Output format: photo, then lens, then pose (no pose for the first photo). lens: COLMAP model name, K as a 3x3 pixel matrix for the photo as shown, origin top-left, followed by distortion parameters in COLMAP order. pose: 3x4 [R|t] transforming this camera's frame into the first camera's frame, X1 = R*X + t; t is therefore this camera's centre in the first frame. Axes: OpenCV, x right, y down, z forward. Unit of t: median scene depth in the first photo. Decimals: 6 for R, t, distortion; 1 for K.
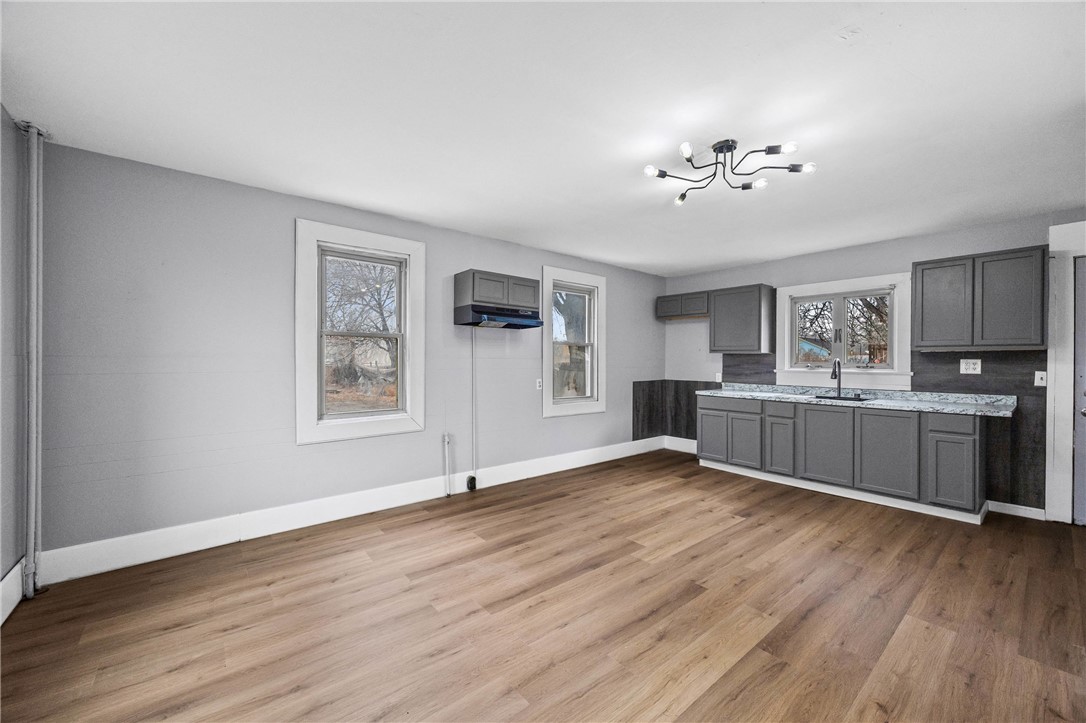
lens RADIAL K [[416.6, 0, 546.5], [0, 416.6, 364.7], [0, 0, 1]] dist [-0.003149, -0.000079]
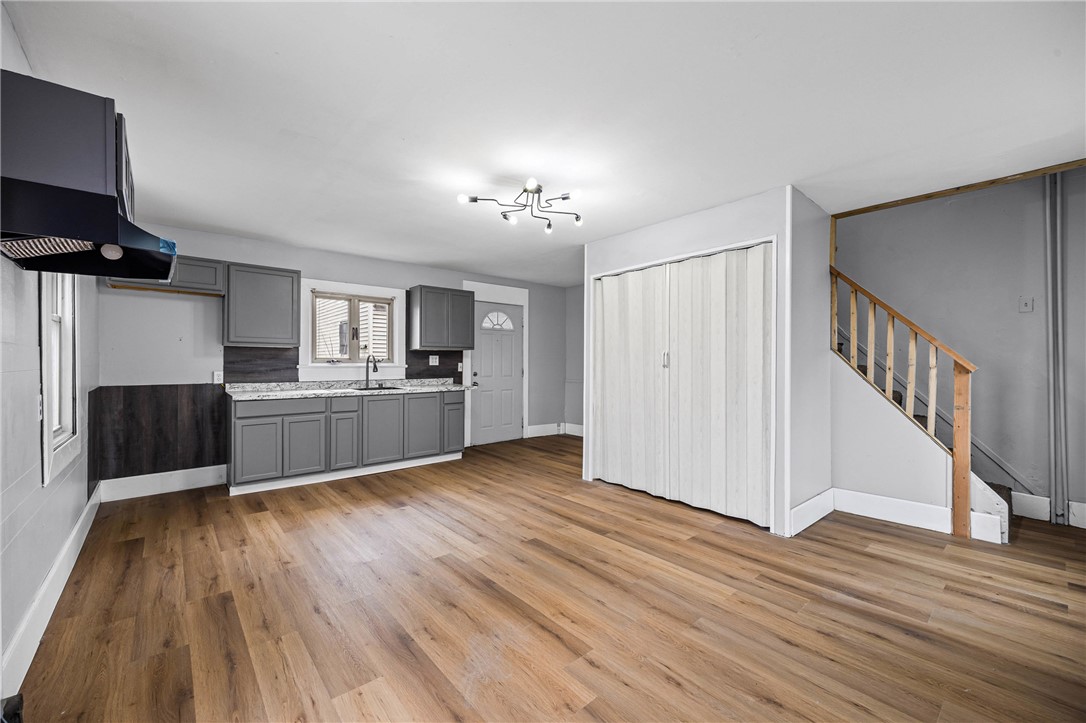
lens RADIAL K [[436.0, 0, 543.0], [0, 436.0, 361.5], [0, 0, 1]] dist [0.006652, -0.000029]
pose [[-0.019230, -0.005553, 0.999800, -0.540458], [0.005043, 0.999971, 0.005651, 0.000780], [-0.999802, 0.005151, -0.019202, 0.586149]]
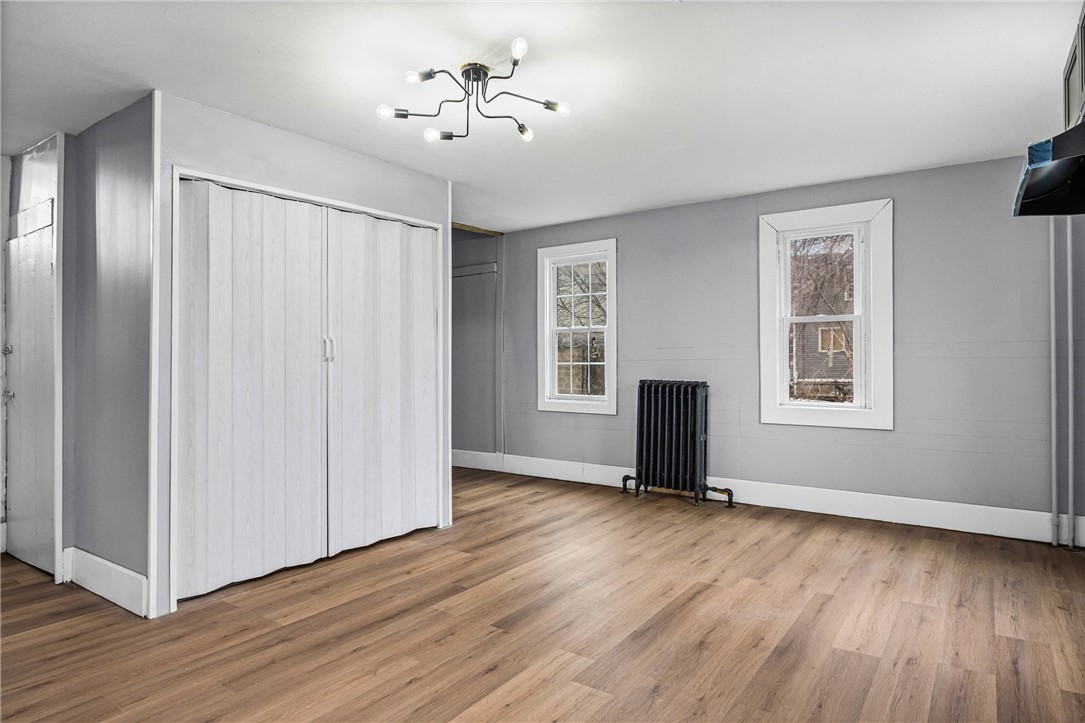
lens RADIAL K [[626.9, 0, 542.5], [0, 626.9, 361.5], [0, 0, 1]] dist [-0.005653, -0.000937]
pose [[-0.967051, 0.001324, -0.254581, 0.352802], [-0.000921, 0.999962, 0.008696, 0.007818], [0.254583, 0.008644, -0.967012, 1.293454]]
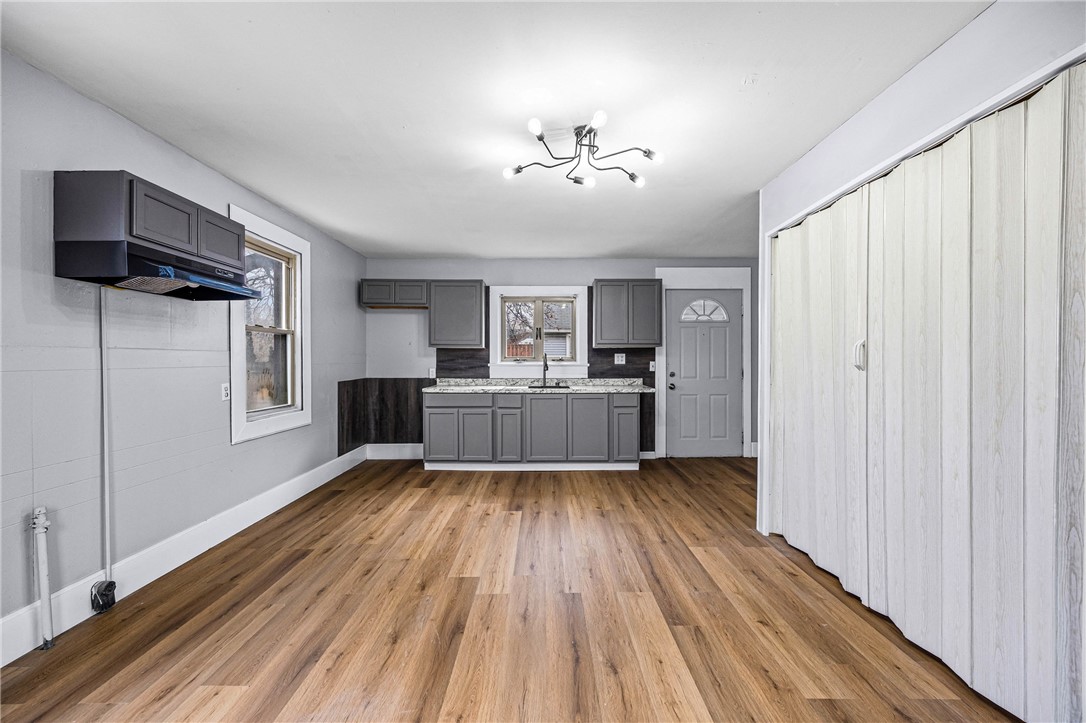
lens RADIAL K [[427.7, 0, 543.0], [0, 427.7, 361.5], [0, 0, 1]] dist [0.001638, 0.000119]
pose [[0.636458, -0.009288, 0.771256, -0.241636], [0.009779, 0.999944, 0.003972, 0.004148], [-0.771250, 0.005014, 0.636513, 0.259613]]
